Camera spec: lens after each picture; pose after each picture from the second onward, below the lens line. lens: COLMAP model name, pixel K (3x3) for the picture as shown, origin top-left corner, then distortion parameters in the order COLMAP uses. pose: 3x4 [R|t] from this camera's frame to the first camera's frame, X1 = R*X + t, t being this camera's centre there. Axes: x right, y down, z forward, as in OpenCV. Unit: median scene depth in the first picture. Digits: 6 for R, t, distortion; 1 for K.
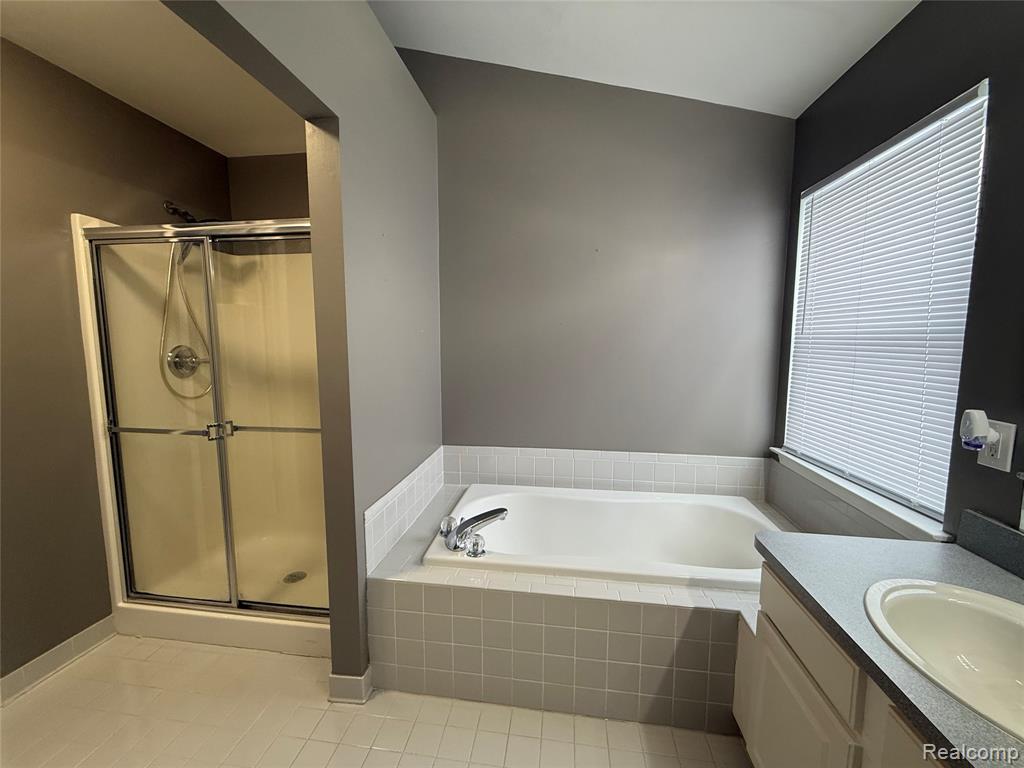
lens RADIAL K [[414.6, 0, 512.0], [0, 414.6, 384.0], [0, 0, 1]] dist [-0.000929, 0.000116]
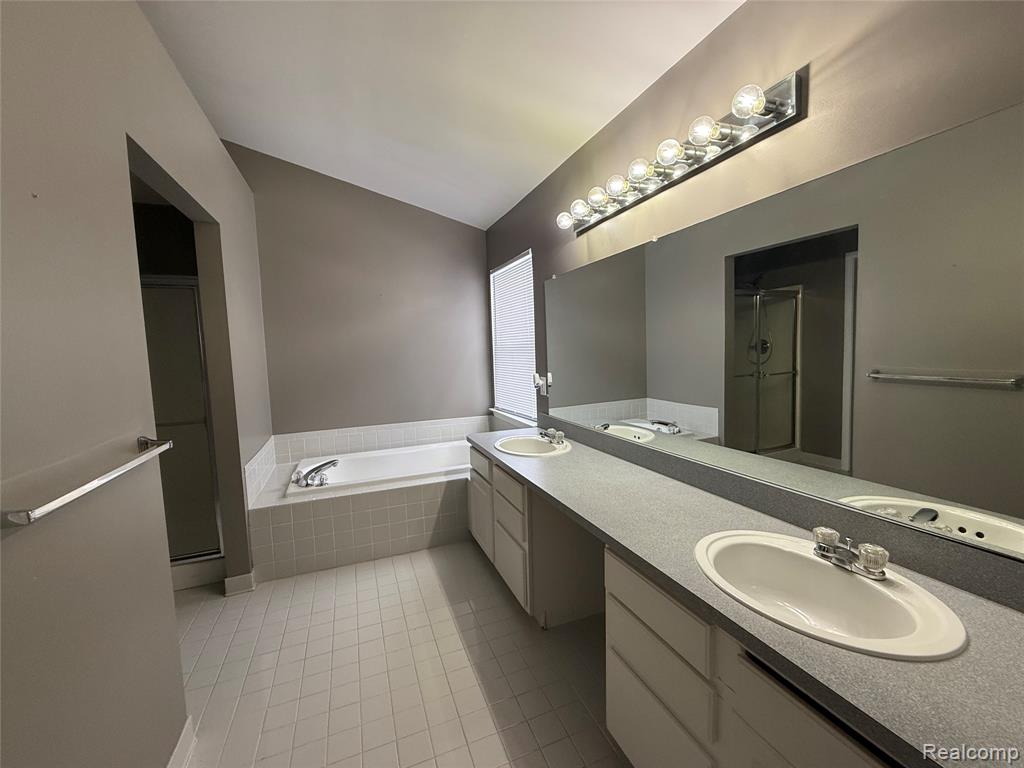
lens RADIAL K [[414.6, 0, 512.0], [0, 414.6, 384.0], [0, 0, 1]] dist [-0.000929, 0.000116]
pose [[0.872786, -0.069779, 0.483089, -0.192731], [0.085003, 0.996334, -0.009659, 0.091982], [-0.480644, 0.049494, 0.875518, -0.796869]]
